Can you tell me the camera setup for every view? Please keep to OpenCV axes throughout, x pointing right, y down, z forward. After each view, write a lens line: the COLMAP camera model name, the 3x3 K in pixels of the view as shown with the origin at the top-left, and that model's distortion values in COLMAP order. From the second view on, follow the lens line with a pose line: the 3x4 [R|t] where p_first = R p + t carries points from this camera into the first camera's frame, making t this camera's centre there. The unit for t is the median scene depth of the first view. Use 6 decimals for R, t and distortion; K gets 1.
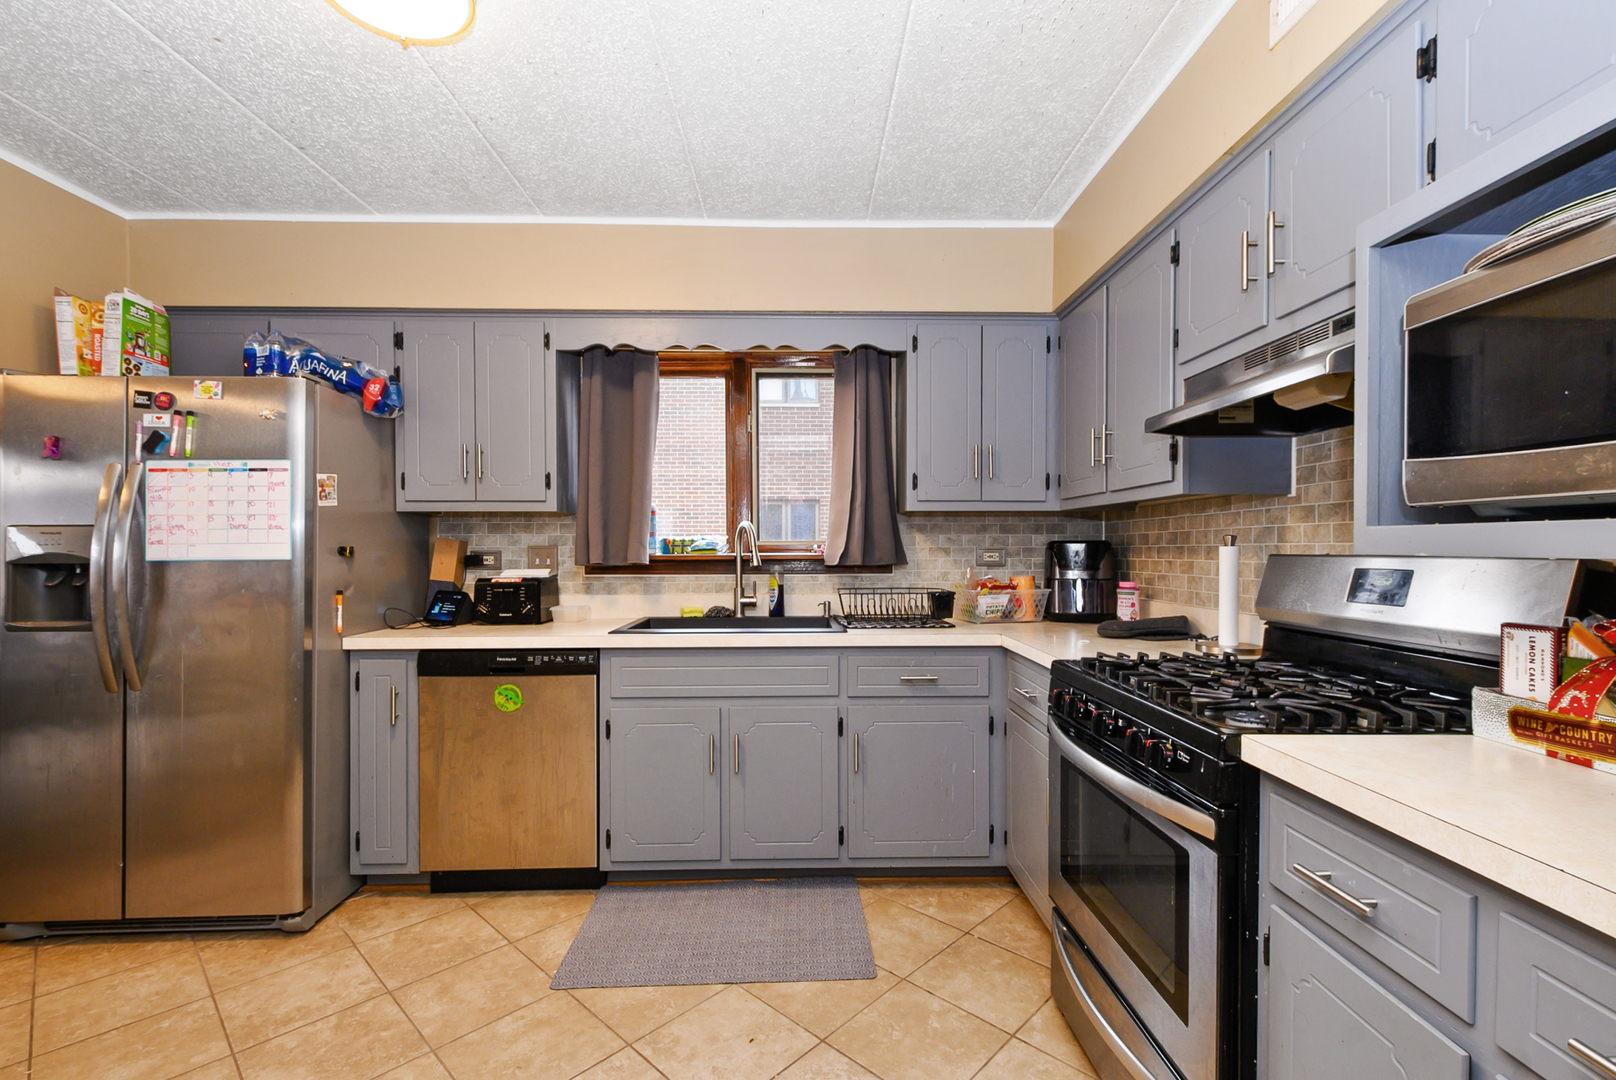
lens RADIAL K [[706.8, 0, 810.0], [0, 706.8, 549.5], [0, 0, 1]] dist [0.000741, -0.001940]
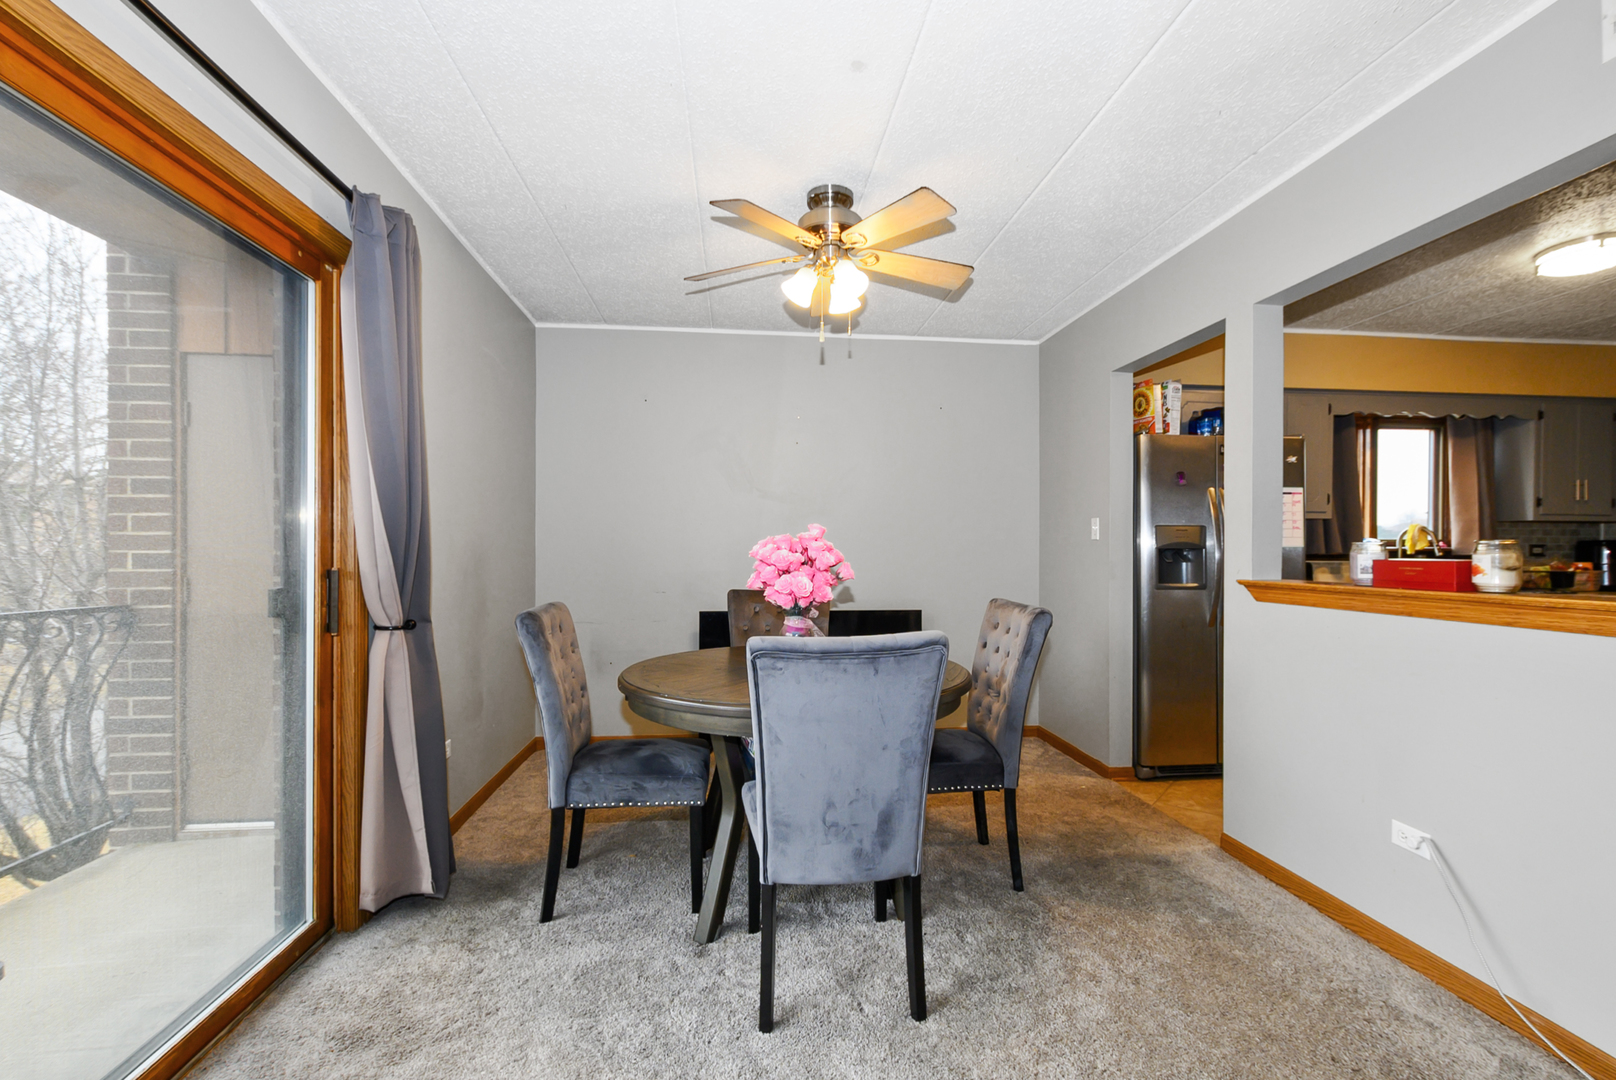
lens RADIAL K [[706.8, 0, 799.2], [0, 706.8, 544.7], [0, 0, 1]] dist [0.000741, -0.001940]
pose [[0.998010, 0.007796, 0.062565, -1.625885], [-0.007373, 0.999948, -0.006995, 0.023032], [-0.062616, 0.006520, 0.998016, -0.473542]]
